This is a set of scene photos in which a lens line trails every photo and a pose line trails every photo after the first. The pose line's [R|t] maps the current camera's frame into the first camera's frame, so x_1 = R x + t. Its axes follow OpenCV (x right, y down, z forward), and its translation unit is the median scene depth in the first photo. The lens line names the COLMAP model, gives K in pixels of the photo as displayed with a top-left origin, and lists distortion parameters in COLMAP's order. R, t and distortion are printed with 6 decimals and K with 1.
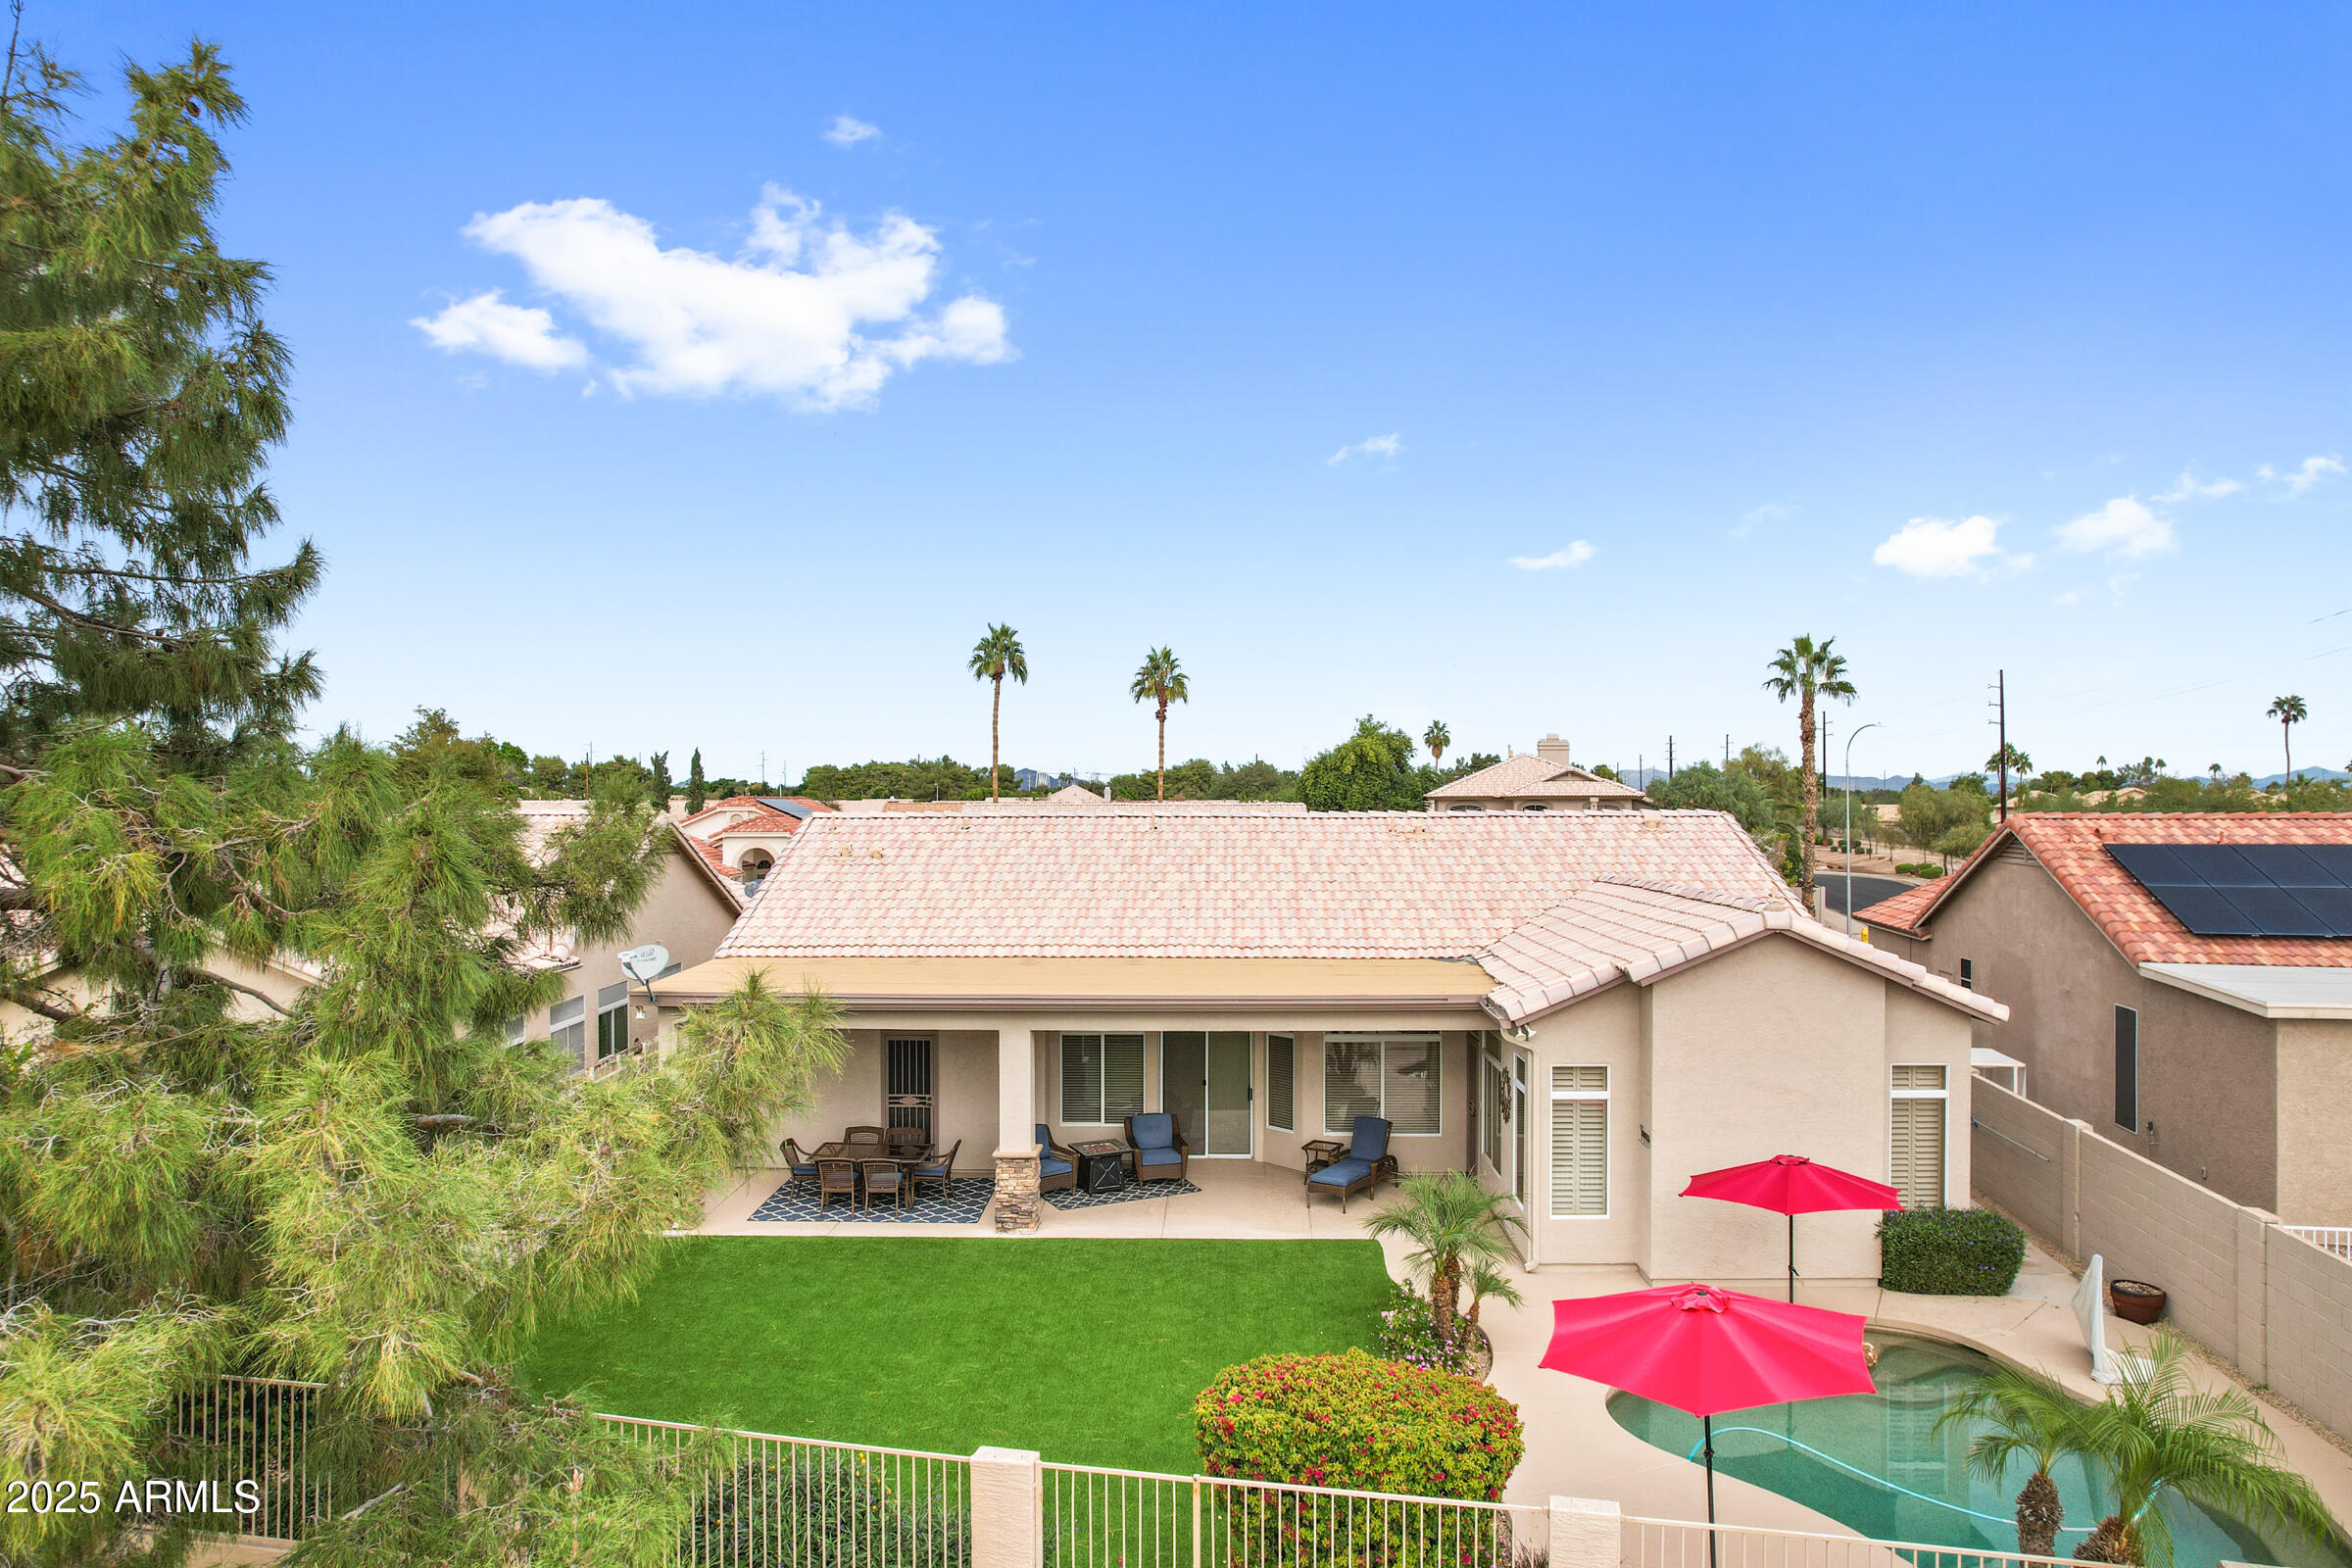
lens RADIAL K [[1509.9, 0, 1176.0], [0, 1509.9, 784.0], [0, 0, 1]] dist [-0.068369, 0.059078]
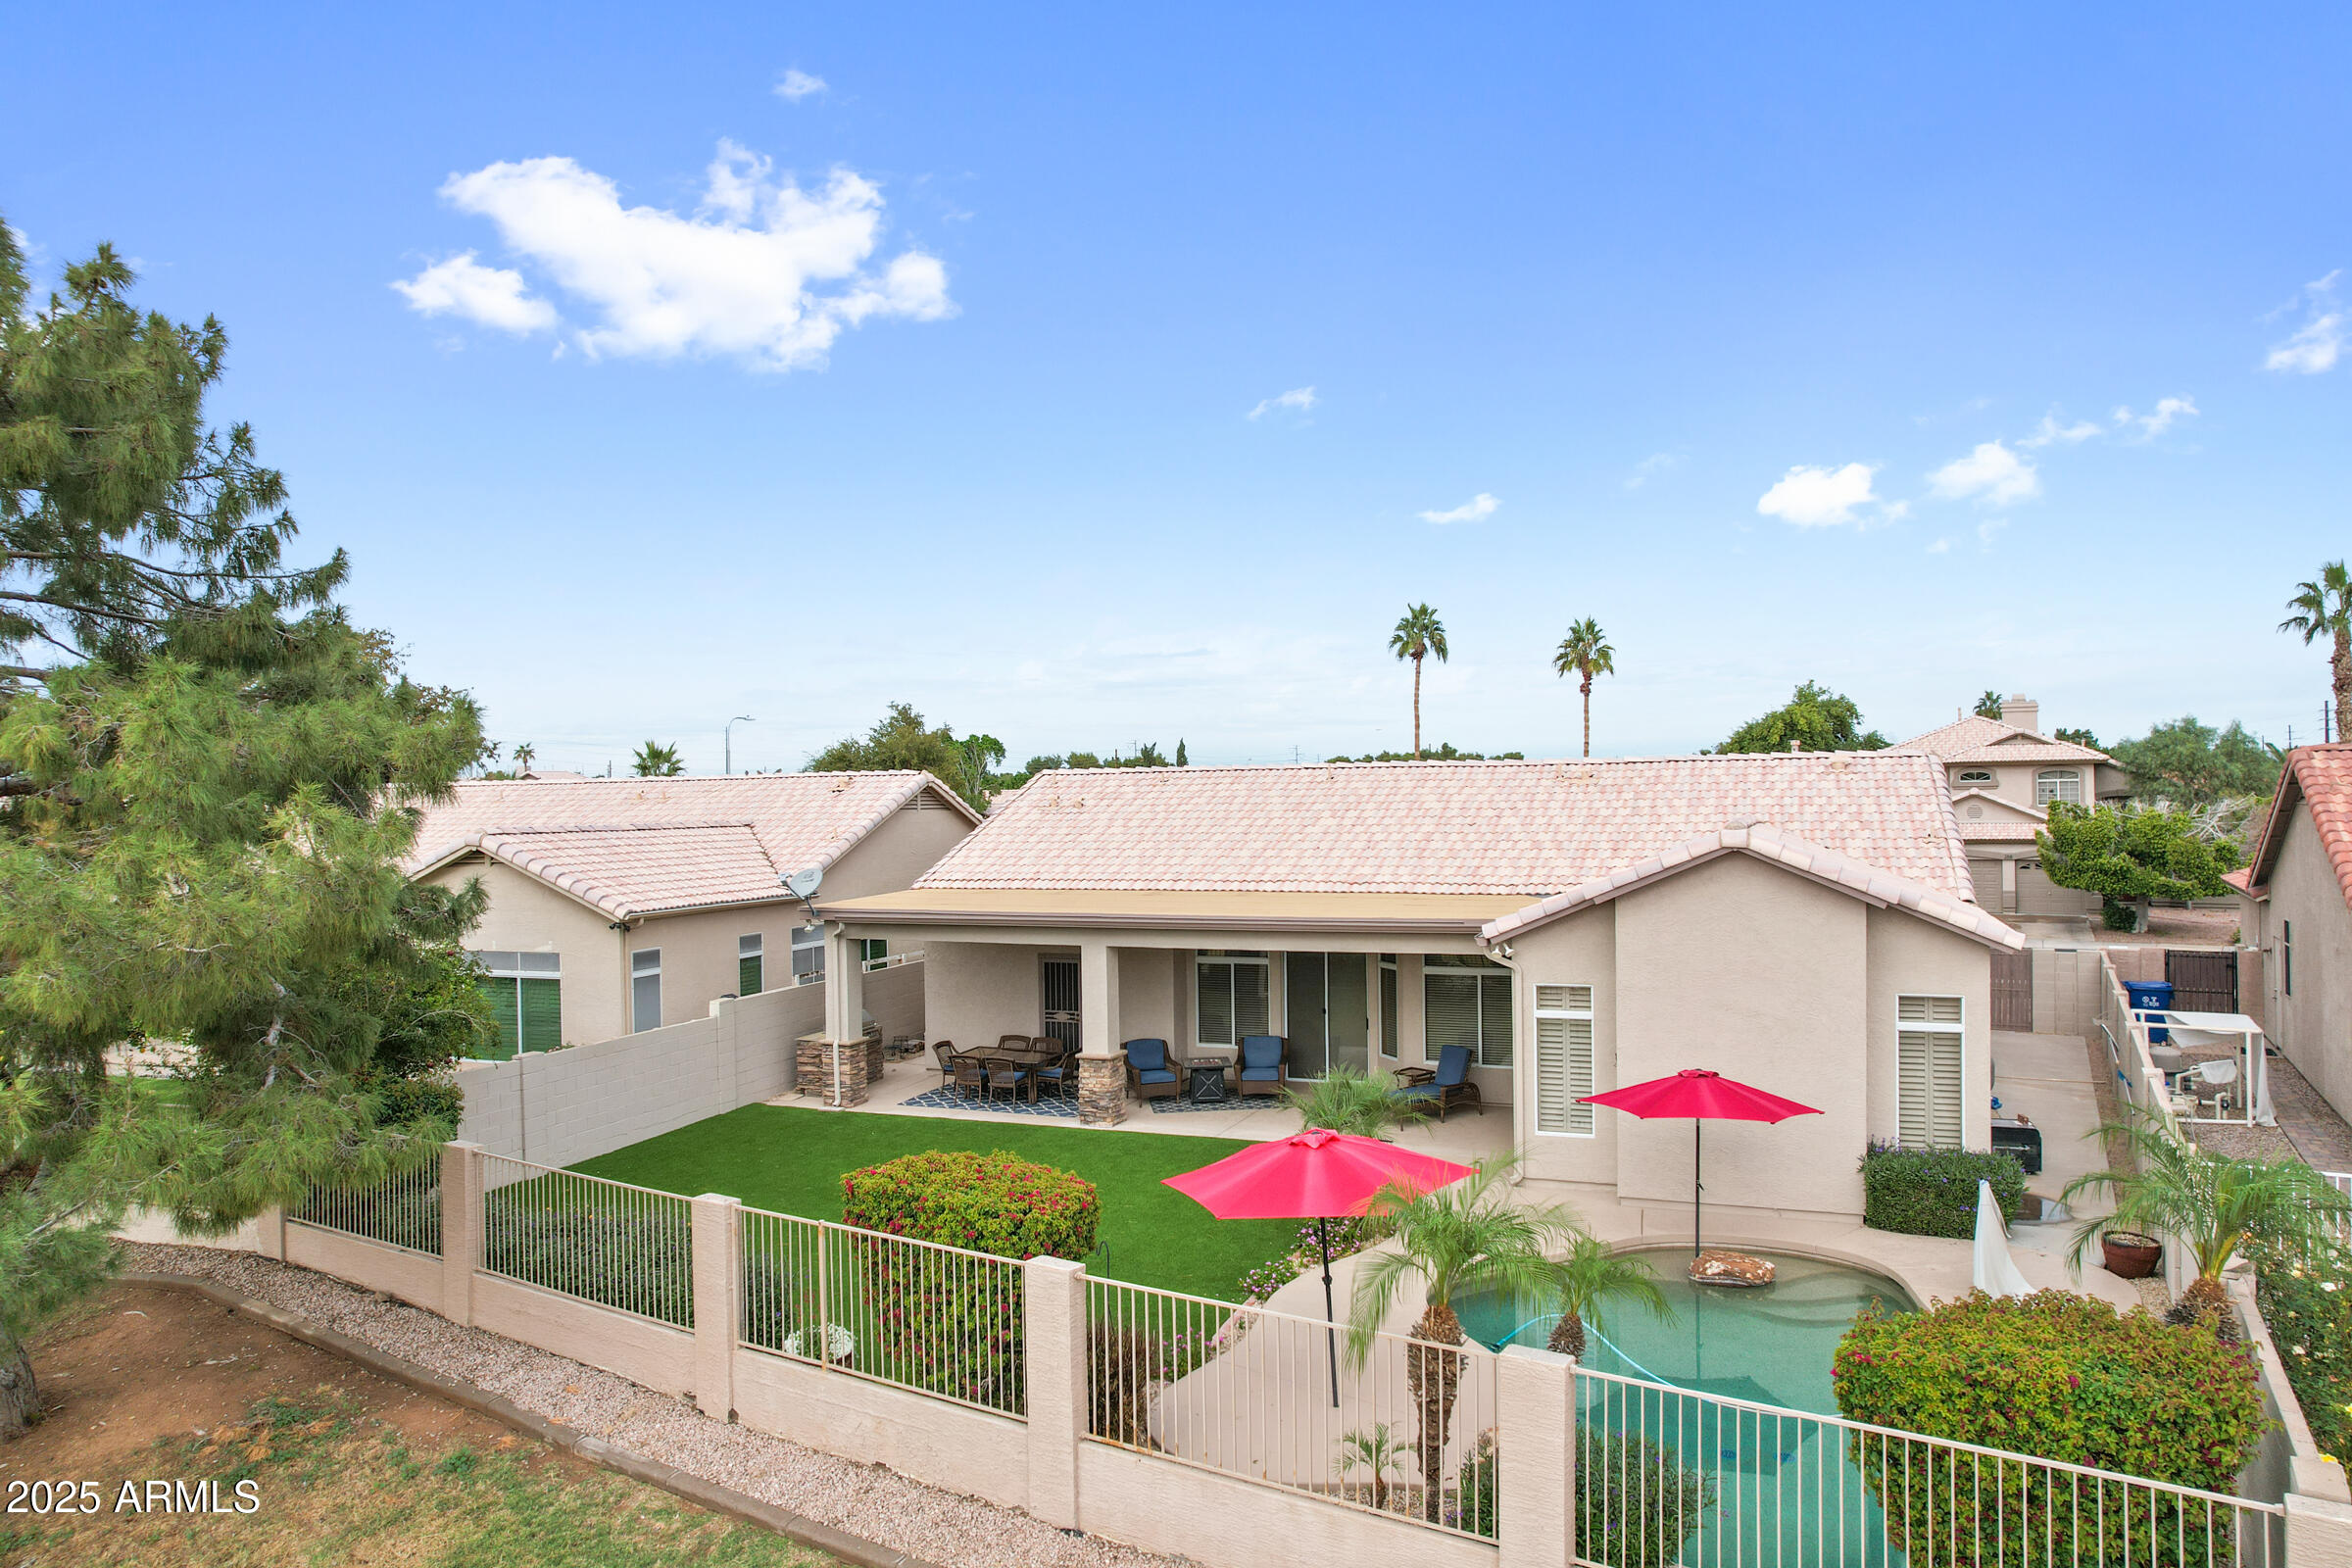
lens RADIAL K [[1537.7, 0, 1176.0], [0, 1537.7, 784.0], [0, 0, 1]] dist [-0.068993, 0.056483]
pose [[0.938341, -0.014085, -0.345424, 0.325381], [0.015700, 0.999875, 0.001878, 0.037895], [0.345354, -0.007185, 0.938445, -0.054686]]
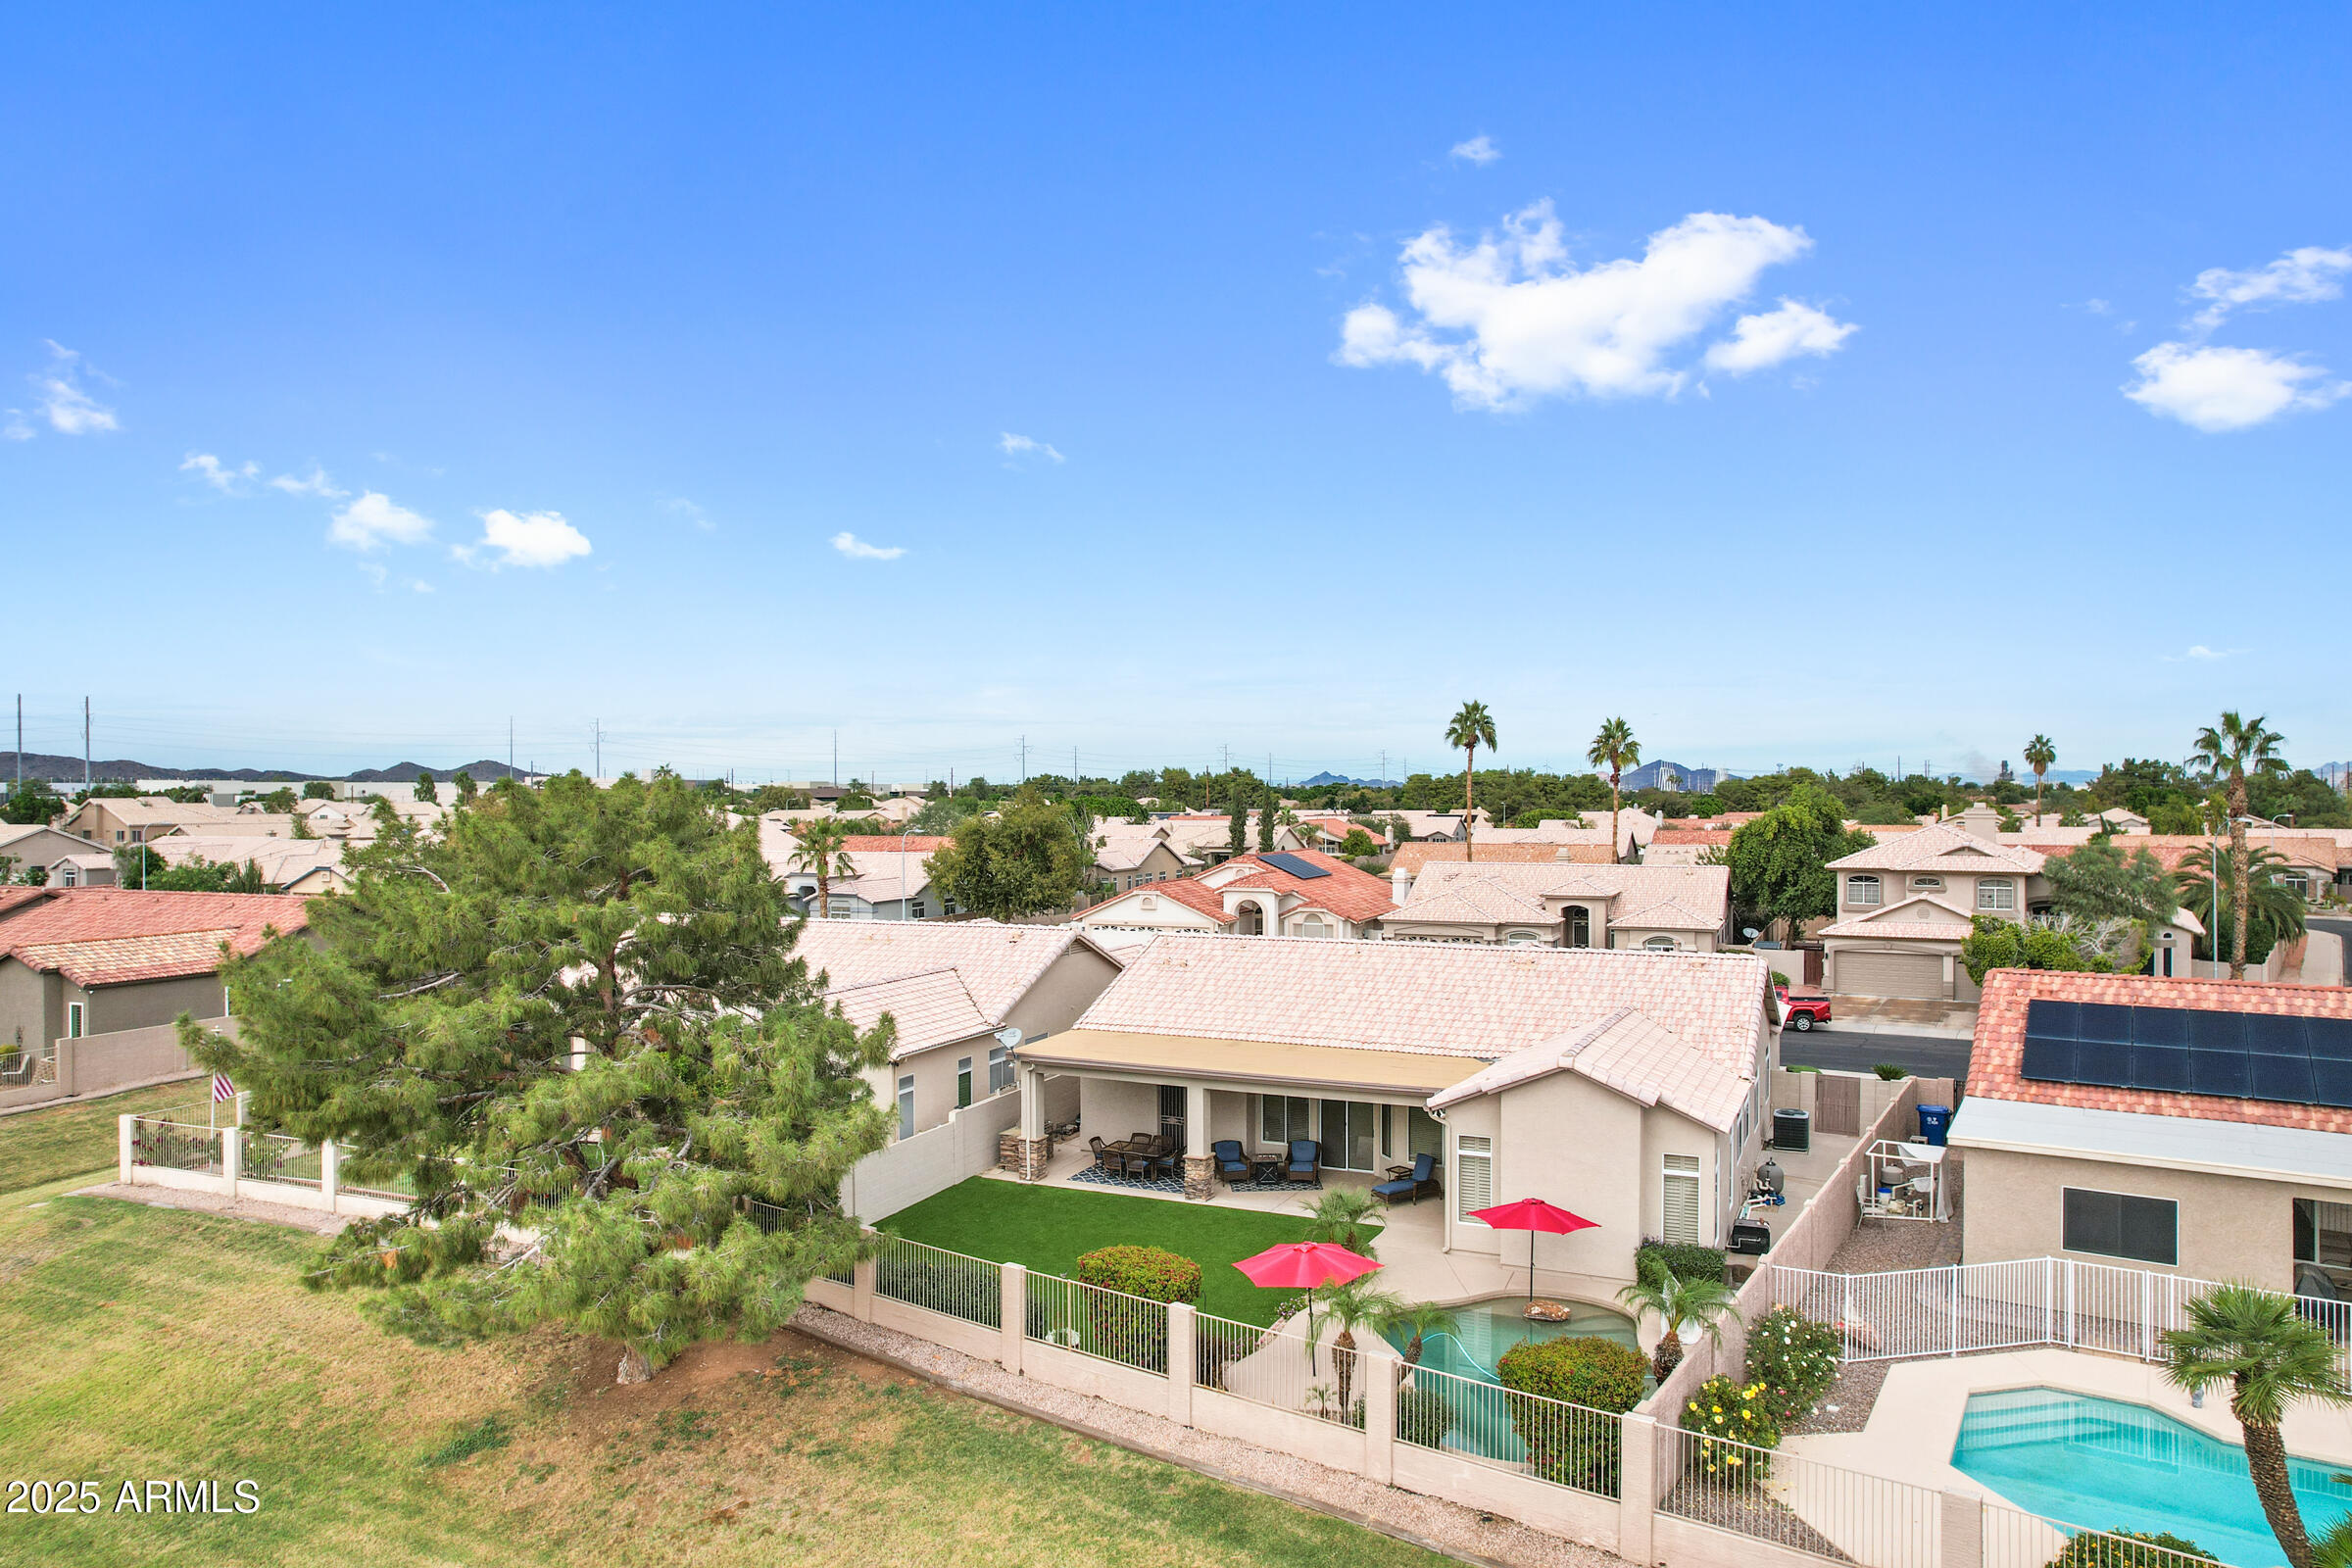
lens RADIAL K [[1509.9, 0, 1176.0], [0, 1509.9, 784.0], [0, 0, 1]] dist [-0.068369, 0.059078]
pose [[0.916317, -0.002879, -0.400443, 0.547696], [0.004905, 0.999980, 0.004035, -0.190294], [0.400423, -0.005662, 0.916313, -0.601308]]
